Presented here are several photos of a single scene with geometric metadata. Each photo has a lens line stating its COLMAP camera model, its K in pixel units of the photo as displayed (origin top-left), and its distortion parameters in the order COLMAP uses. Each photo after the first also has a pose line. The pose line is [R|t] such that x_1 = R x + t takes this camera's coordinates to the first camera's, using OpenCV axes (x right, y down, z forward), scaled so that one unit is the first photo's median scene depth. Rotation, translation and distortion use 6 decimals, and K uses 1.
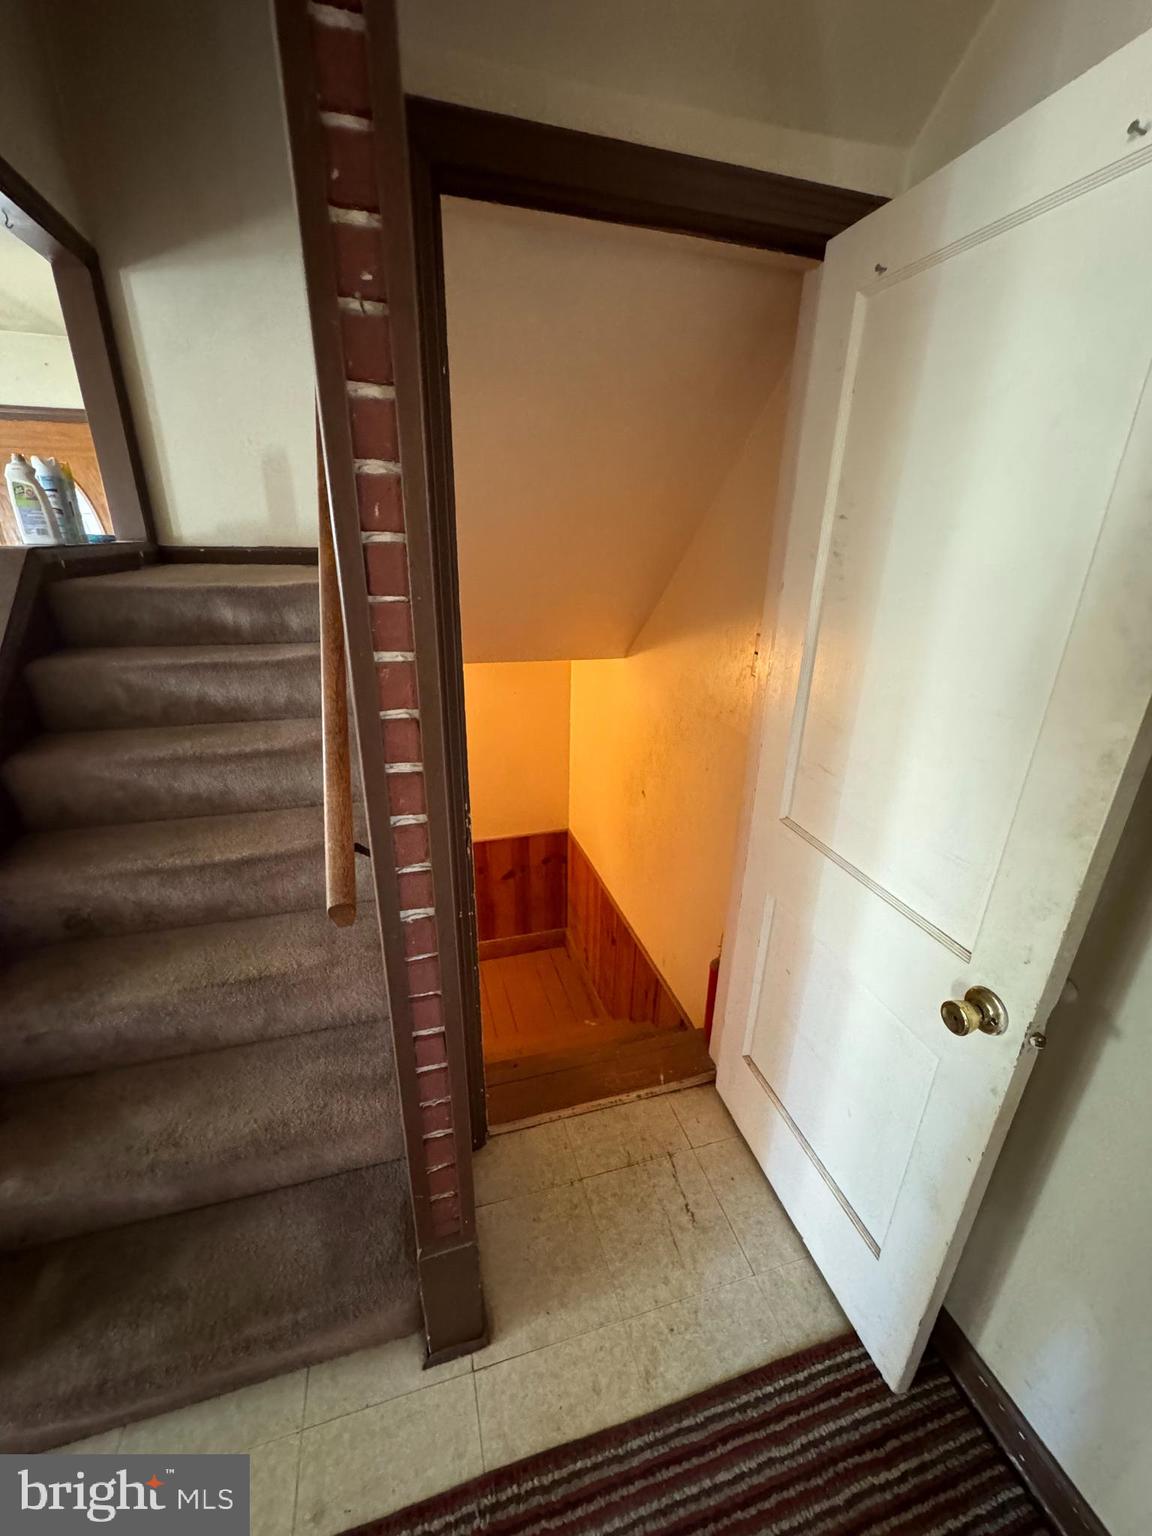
lens RADIAL K [[612.3, 0, 577.4], [0, 612.3, 768.5], [0, 0, 1]] dist [-0.003001, 0.000600]
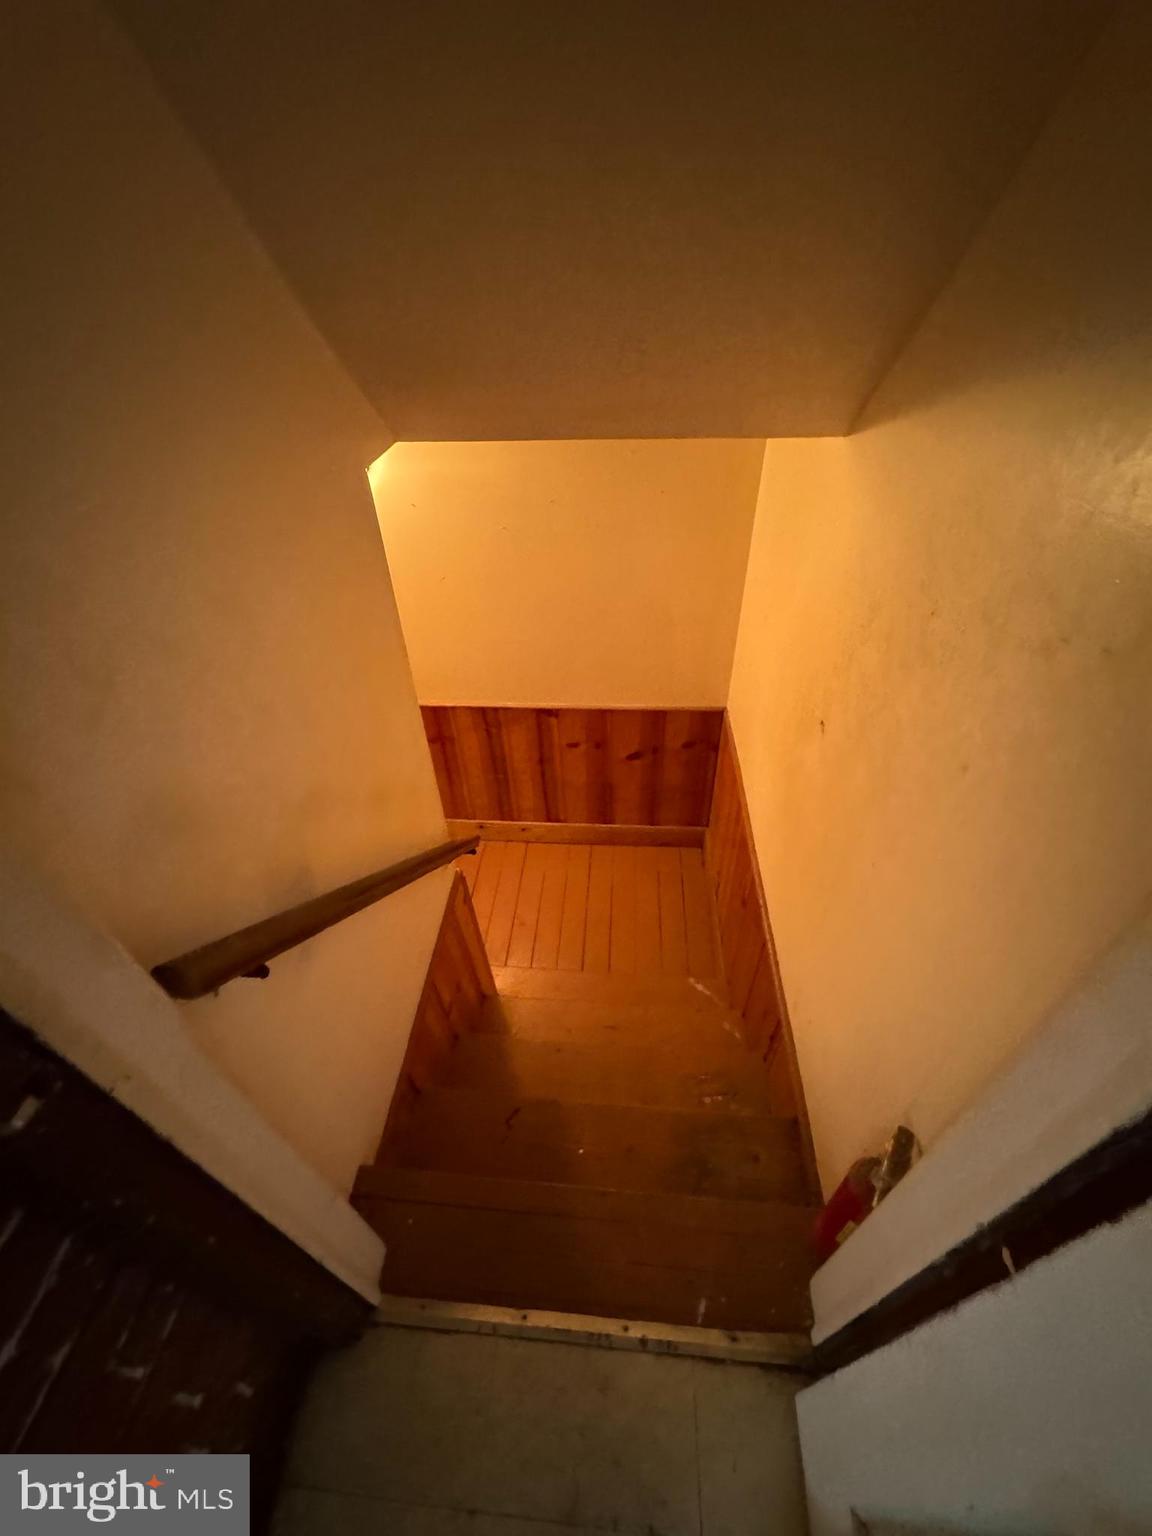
lens RADIAL K [[612.3, 0, 577.4], [0, 612.3, 768.5], [0, 0, 1]] dist [-0.003001, 0.000600]
pose [[0.931635, 0.198891, -0.304135, 0.052380], [-0.088690, 0.936065, 0.340466, -0.058393], [0.352405, -0.290217, 0.889711, 0.306757]]
